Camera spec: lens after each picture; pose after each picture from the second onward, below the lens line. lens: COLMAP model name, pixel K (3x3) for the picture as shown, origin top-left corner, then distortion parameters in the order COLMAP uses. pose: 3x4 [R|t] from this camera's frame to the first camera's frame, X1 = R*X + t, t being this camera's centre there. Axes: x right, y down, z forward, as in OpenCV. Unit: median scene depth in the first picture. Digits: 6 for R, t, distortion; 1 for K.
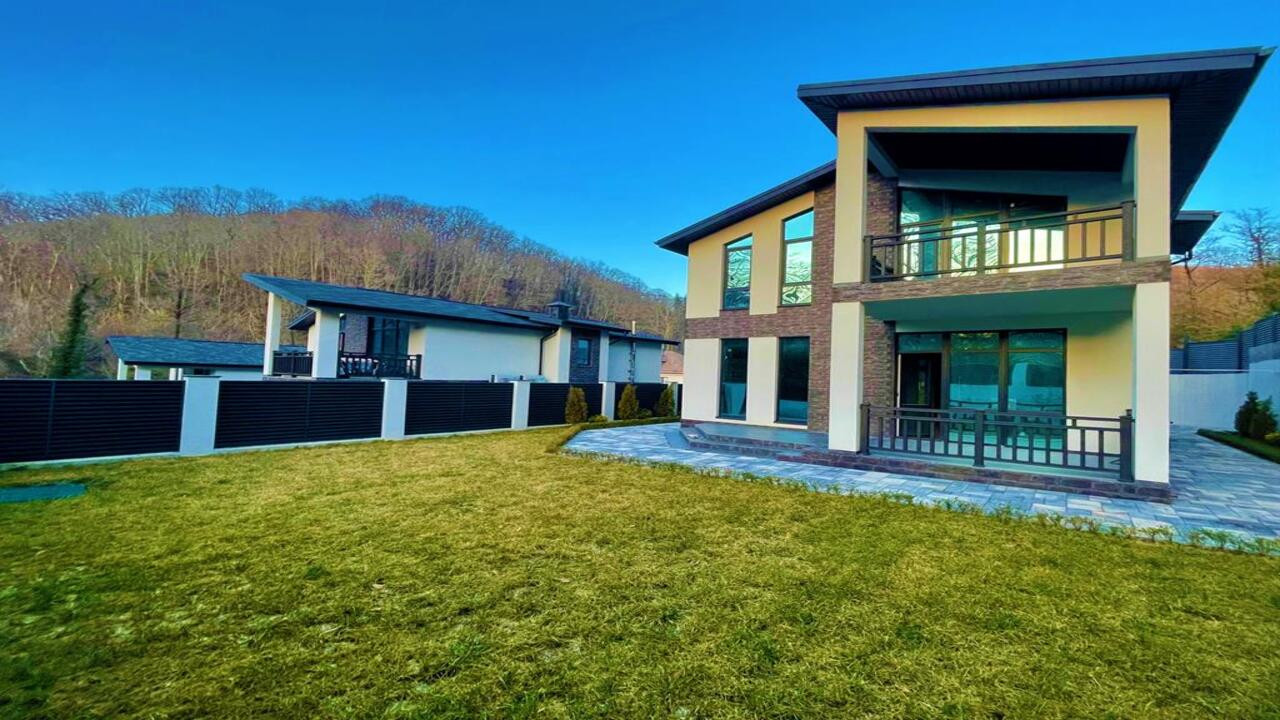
lens RADIAL K [[563.7, 0, 640.5], [0, 563.7, 355.4], [0, 0, 1]] dist [-0.000744, -0.000075]
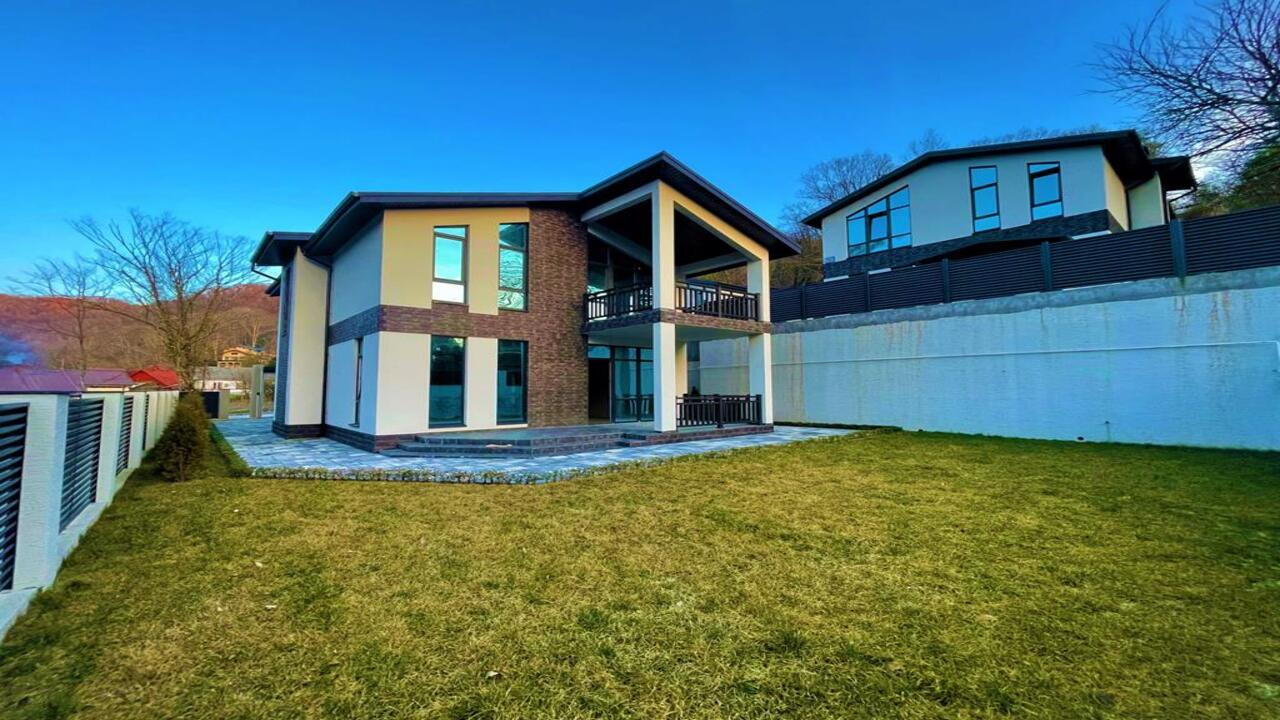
lens RADIAL K [[509.8, 0, 639.3], [0, 509.8, 357.4], [0, 0, 1]] dist [0.000268, 0.000000]
pose [[0.184494, 0.033640, 0.982258, -0.609576], [-0.029649, 0.999150, -0.028649, 0.019041], [-0.982386, -0.023838, 0.185335, 0.588378]]
